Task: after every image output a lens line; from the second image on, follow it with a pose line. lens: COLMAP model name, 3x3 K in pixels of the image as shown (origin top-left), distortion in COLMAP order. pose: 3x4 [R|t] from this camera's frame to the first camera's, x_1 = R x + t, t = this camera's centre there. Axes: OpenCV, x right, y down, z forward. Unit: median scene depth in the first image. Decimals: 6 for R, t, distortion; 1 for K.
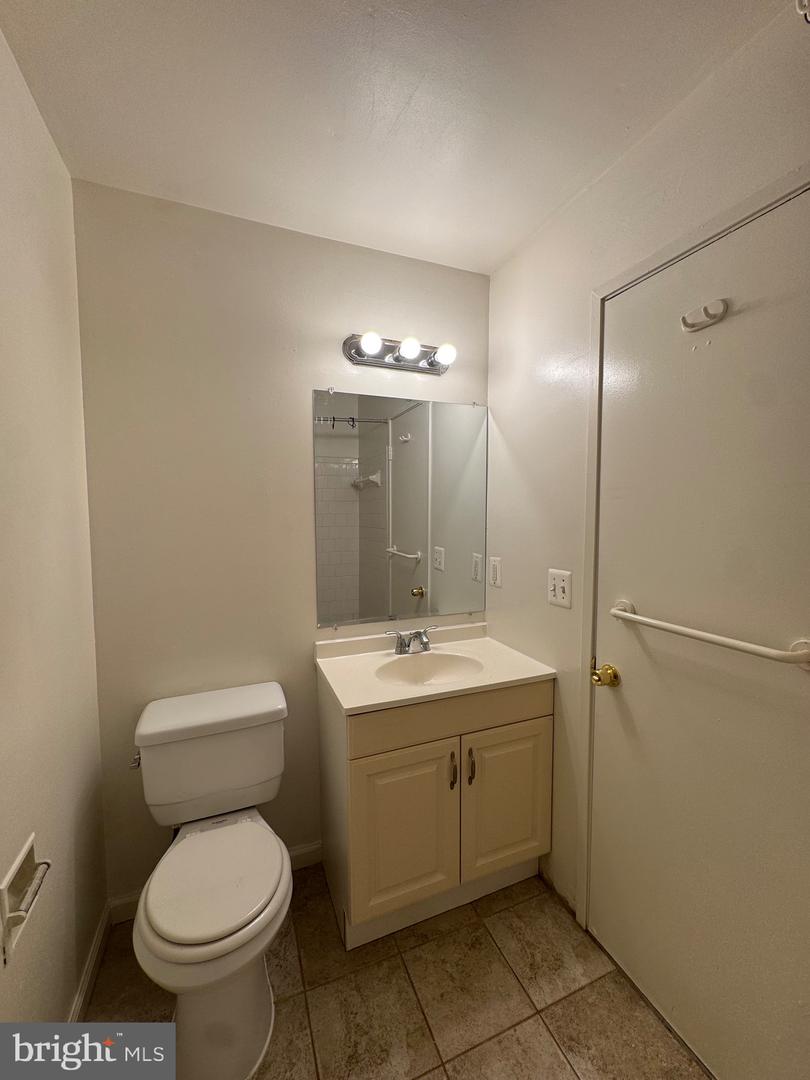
lens RADIAL K [[430.5, 0, 405.2], [0, 430.5, 536.1], [0, 0, 1]] dist [-0.005468, 0.001459]
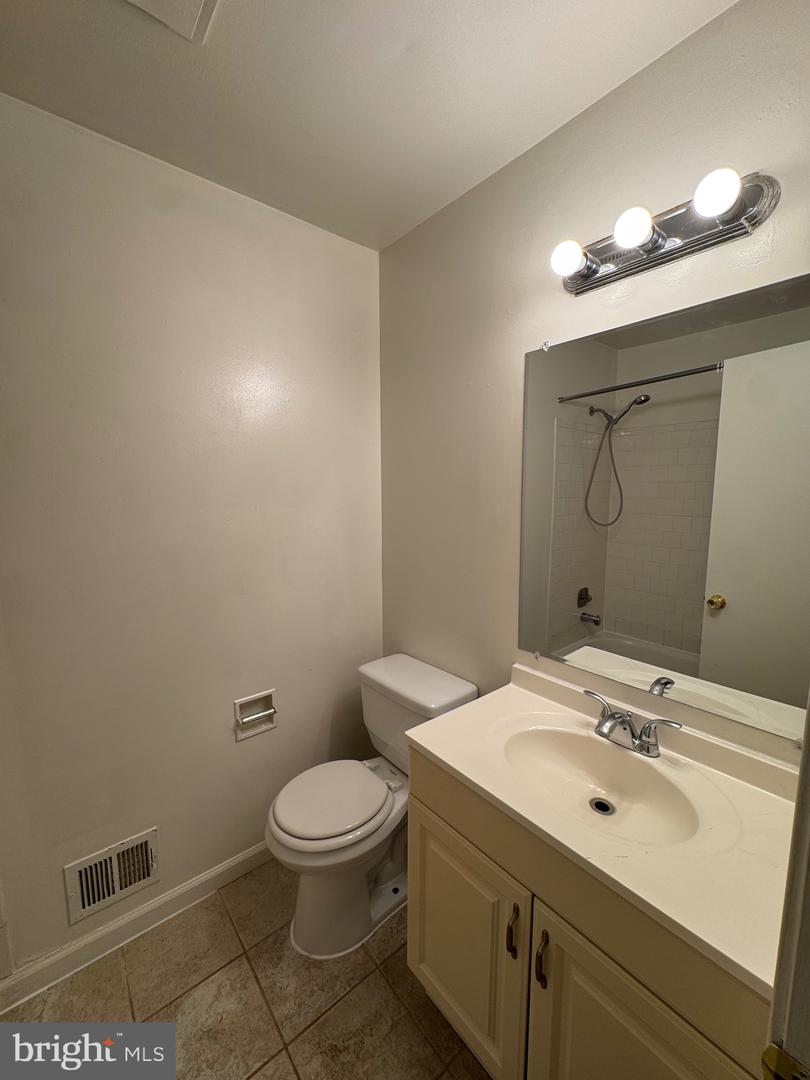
lens RADIAL K [[430.5, 0, 405.6], [0, 430.5, 543.4], [0, 0, 1]] dist [-0.005468, 0.001459]
pose [[0.301960, 0.118320, -0.945950, 0.607973], [-0.049413, 0.992877, 0.108416, -0.079115], [0.952039, 0.014005, 0.305655, 0.674480]]
